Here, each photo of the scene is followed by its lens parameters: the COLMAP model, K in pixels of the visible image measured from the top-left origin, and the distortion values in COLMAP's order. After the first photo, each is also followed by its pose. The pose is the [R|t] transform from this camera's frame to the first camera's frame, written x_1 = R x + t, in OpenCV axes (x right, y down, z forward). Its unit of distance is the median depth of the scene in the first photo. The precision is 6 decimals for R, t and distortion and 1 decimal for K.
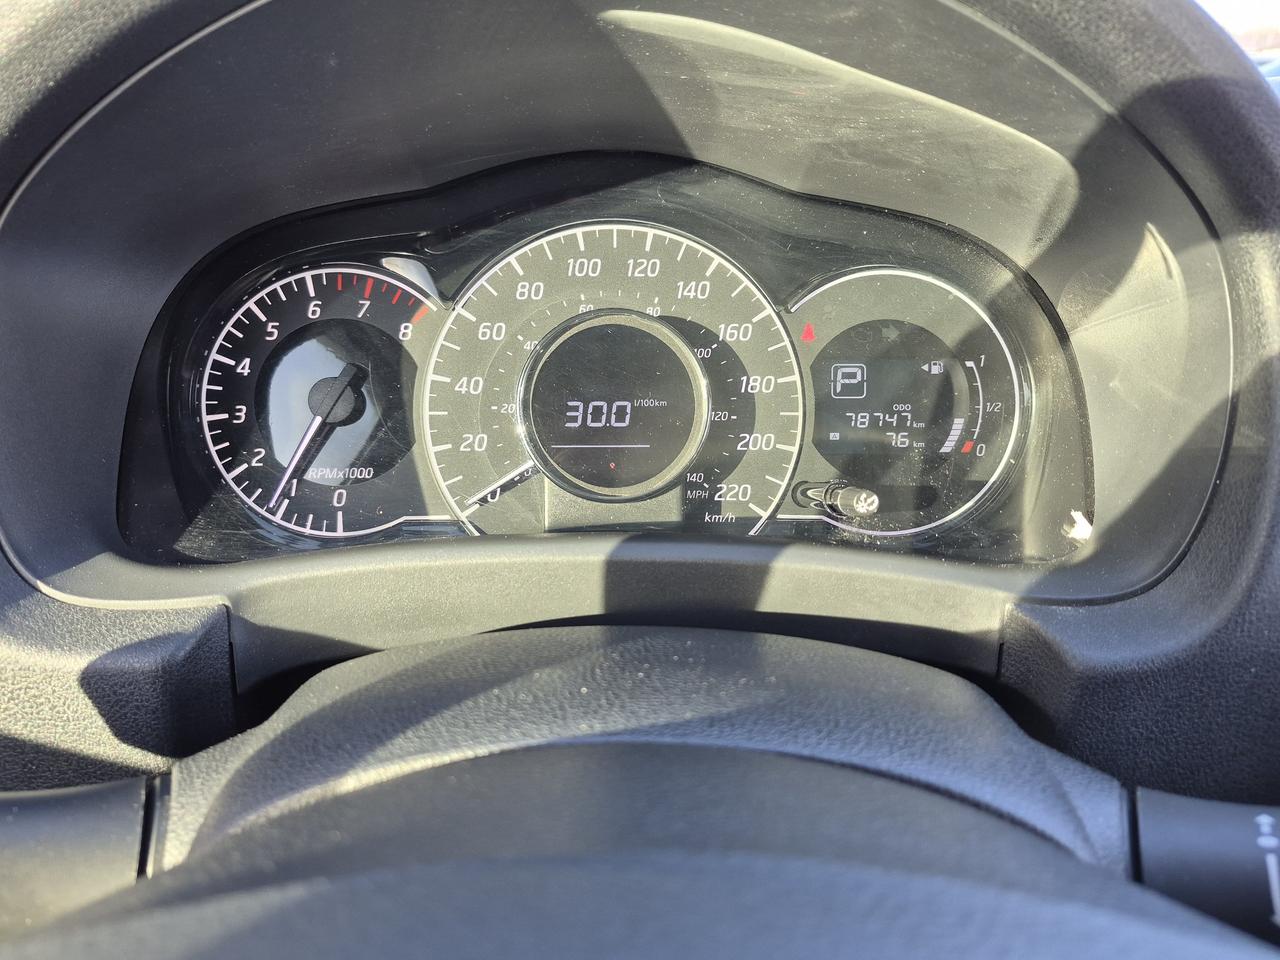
lens RADIAL K [[884.0, 0, 645.6], [0, 884.0, 483.2], [0, 0, 1]] dist [0.026826, -0.020018]
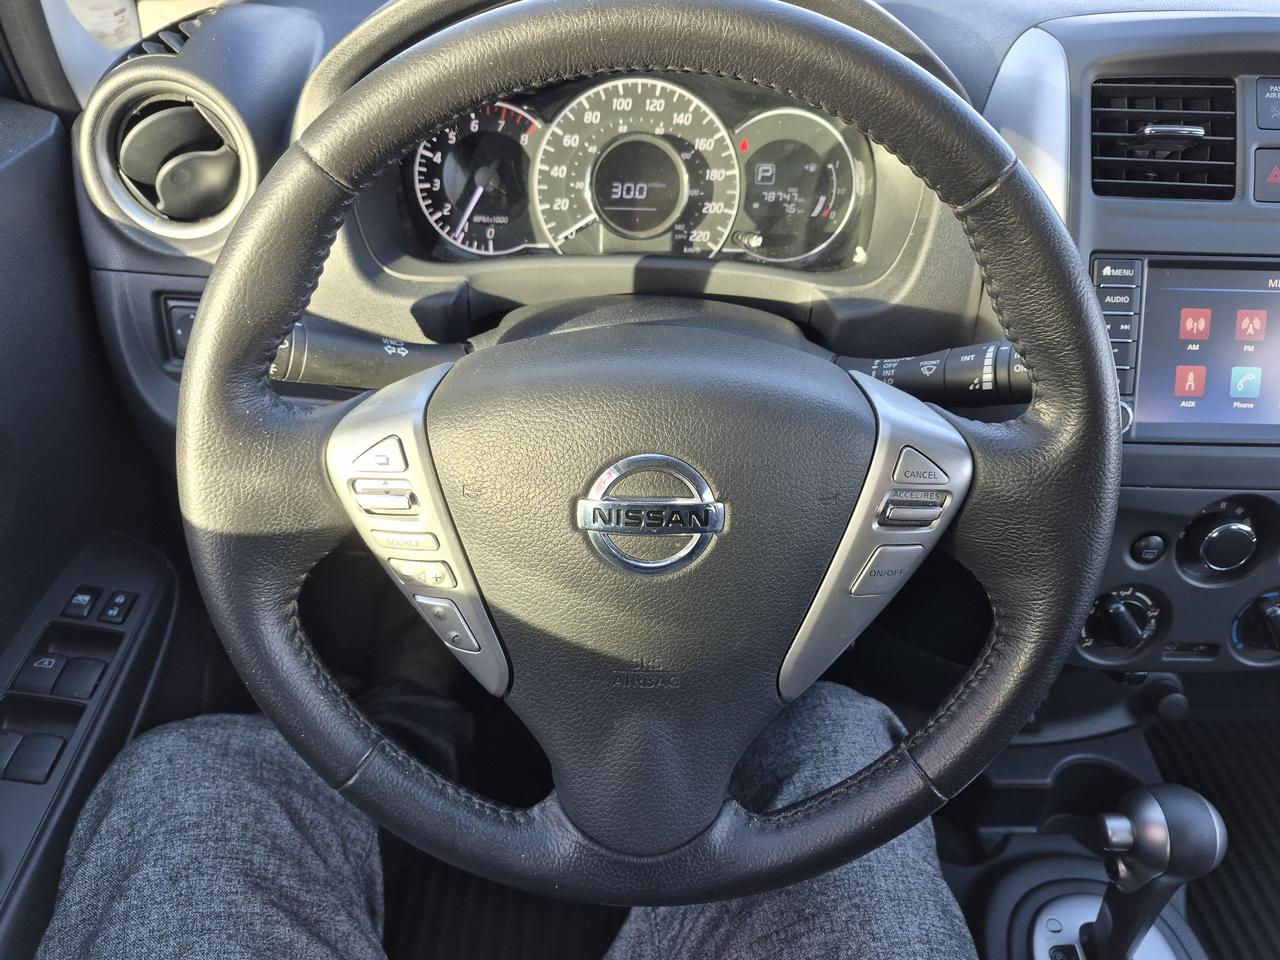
lens RADIAL K [[921.1, 0, 642.2], [0, 921.1, 484.3], [0, 0, 1]] dist [0.027394, -0.036835]
pose [[0.999650, 0.023861, 0.011399, -0.031615], [-0.026036, 0.963502, 0.266430, 0.000047], [-0.004626, -0.266634, 0.963787, -1.032875]]
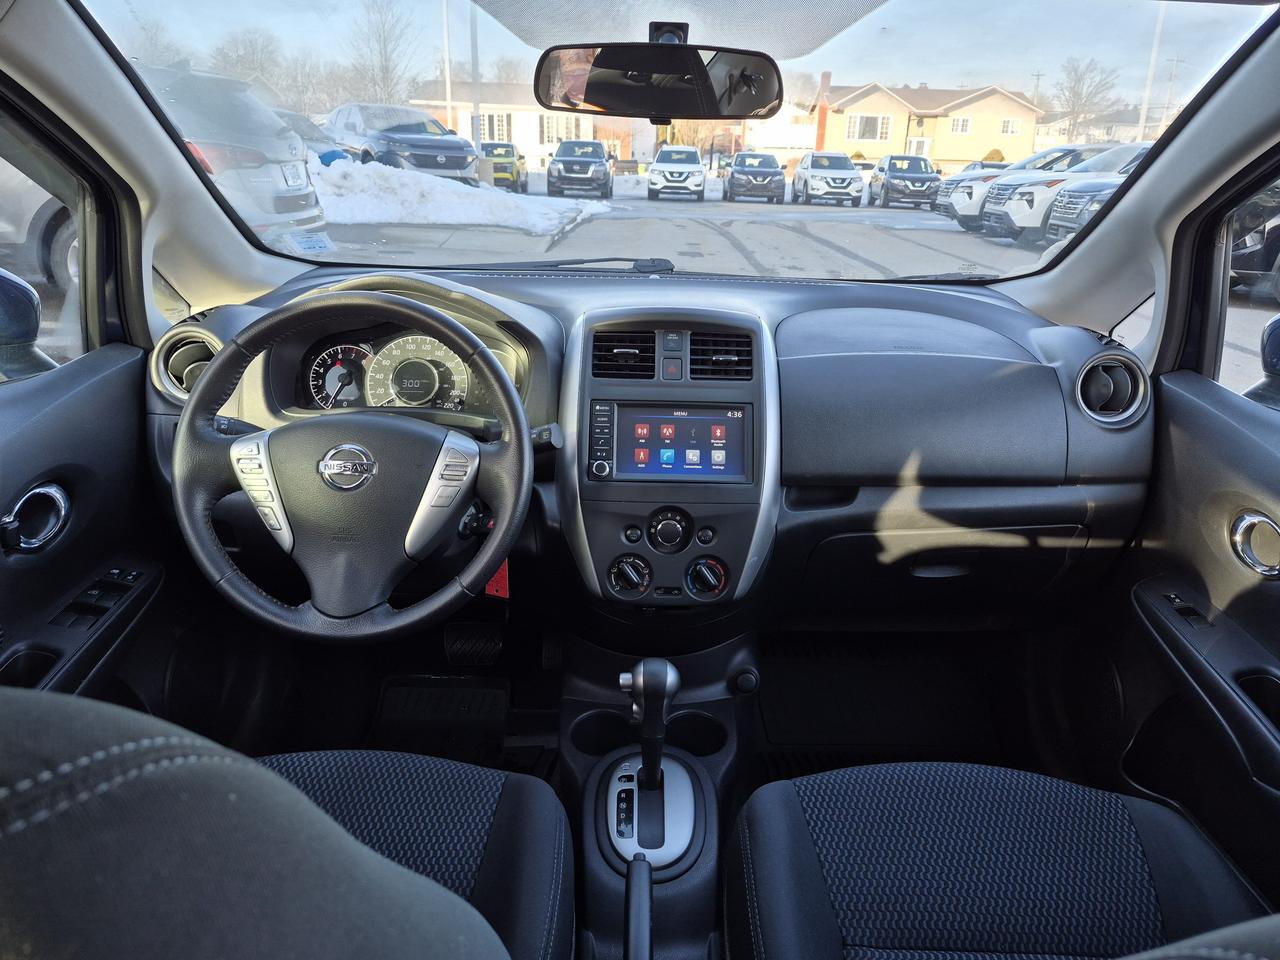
lens RADIAL K [[884.0, 0, 652.1], [0, 884.0, 477.7], [0, 0, 1]] dist [0.026826, -0.020018]
pose [[0.999711, 0.022659, 0.007979, 0.971961], [-0.022337, 0.999016, -0.038328, 0.454464], [-0.008840, 0.038139, 0.999233, -2.868425]]
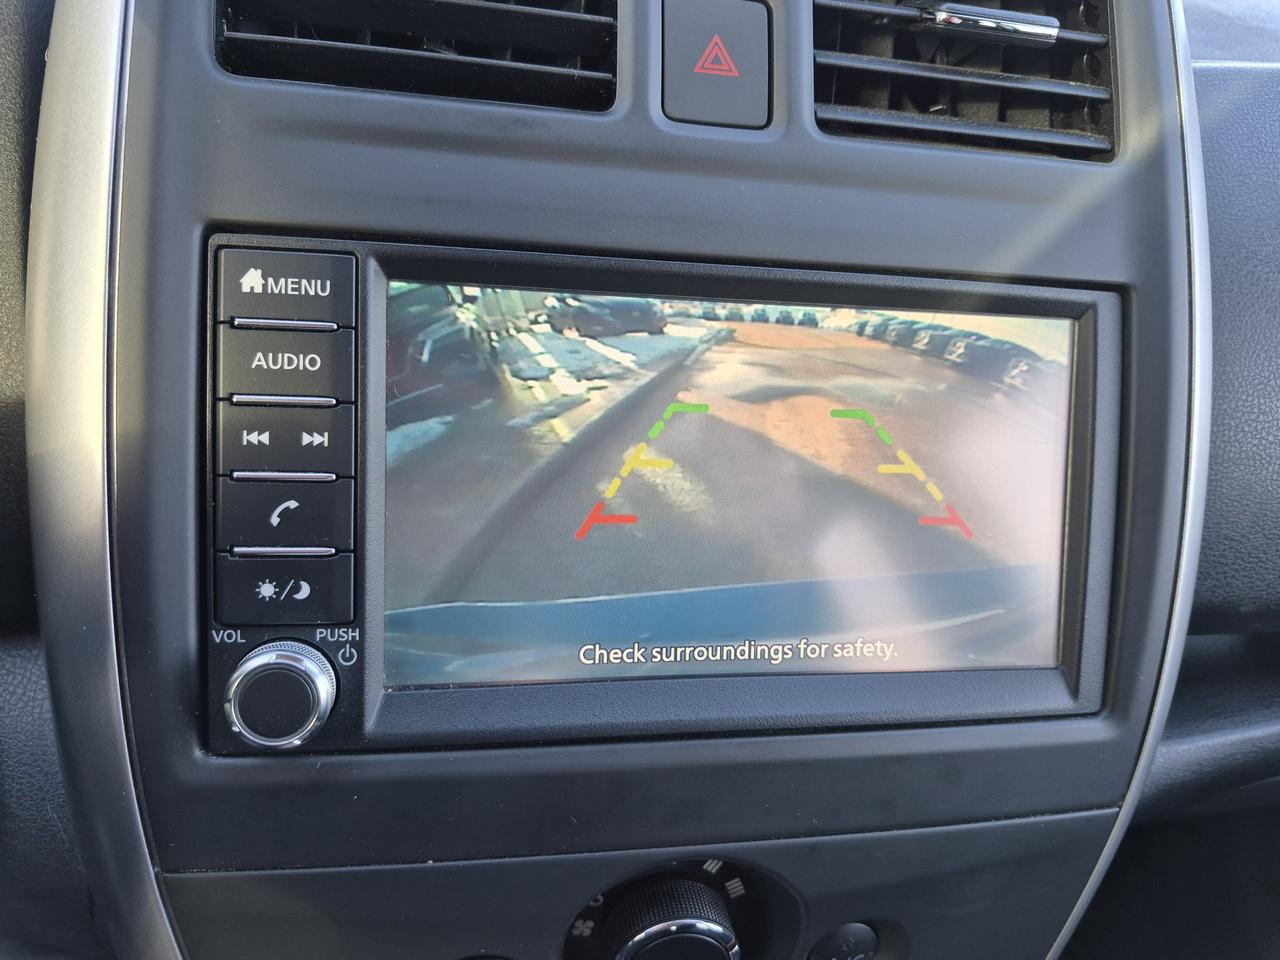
lens RADIAL K [[884.0, 0, 643.3], [0, 884.0, 480.3], [0, 0, 1]] dist [0.026826, -0.020018]
pose [[0.979188, 0.018560, 0.202105, 0.904520], [-0.058446, 0.979411, 0.193229, 0.050940], [-0.194358, -0.201020, 0.960113, 0.014268]]
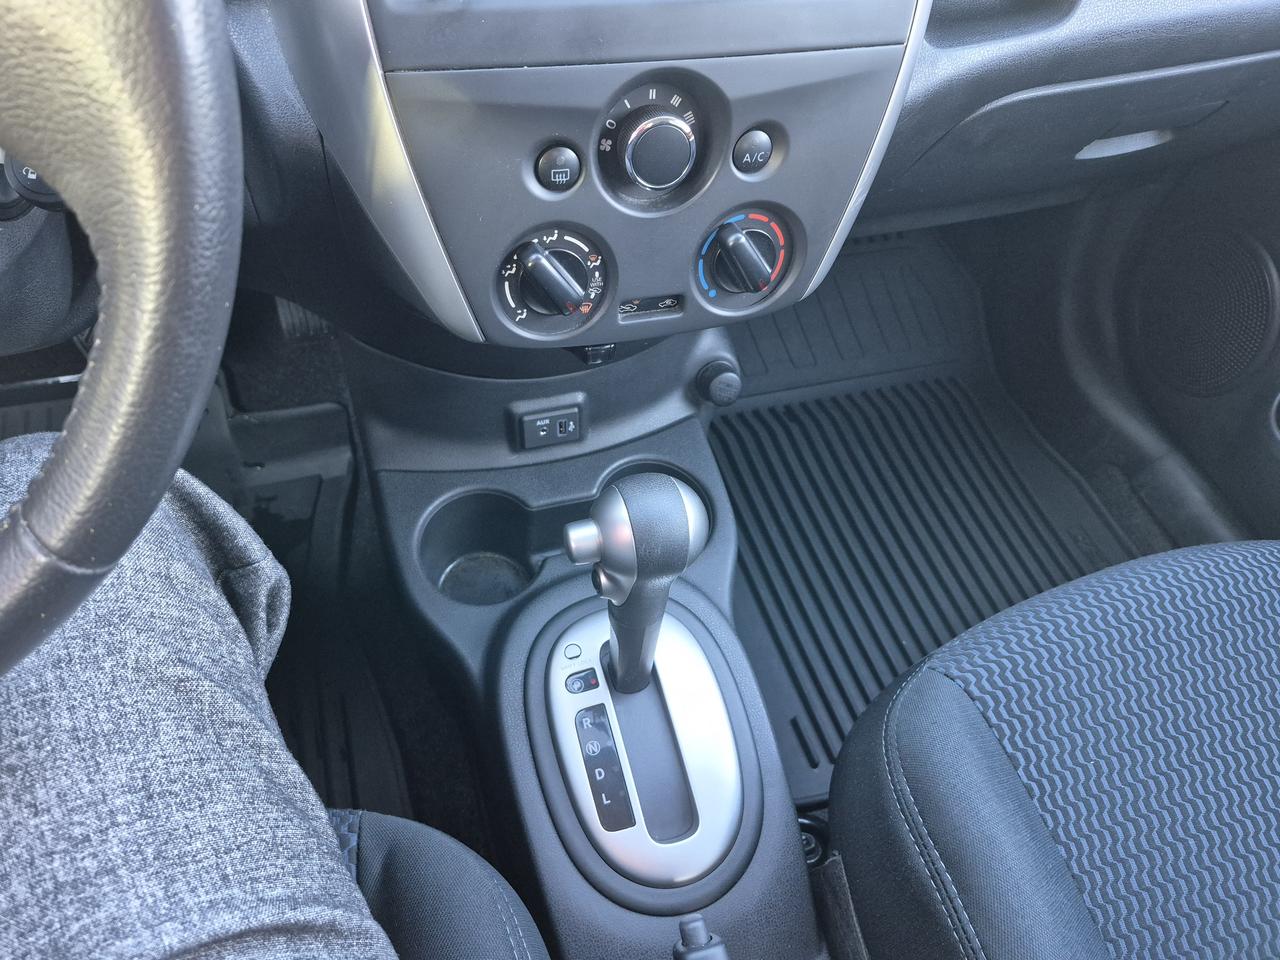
lens RADIAL K [[884.0, 0, 640.9], [0, 884.0, 478.4], [0, 0, 1]] dist [0.026826, -0.020018]
pose [[0.953638, -0.163904, 0.252407, 0.667697], [0.016153, 0.865353, 0.500902, 0.315935], [-0.300521, -0.473602, 0.827882, -0.622381]]
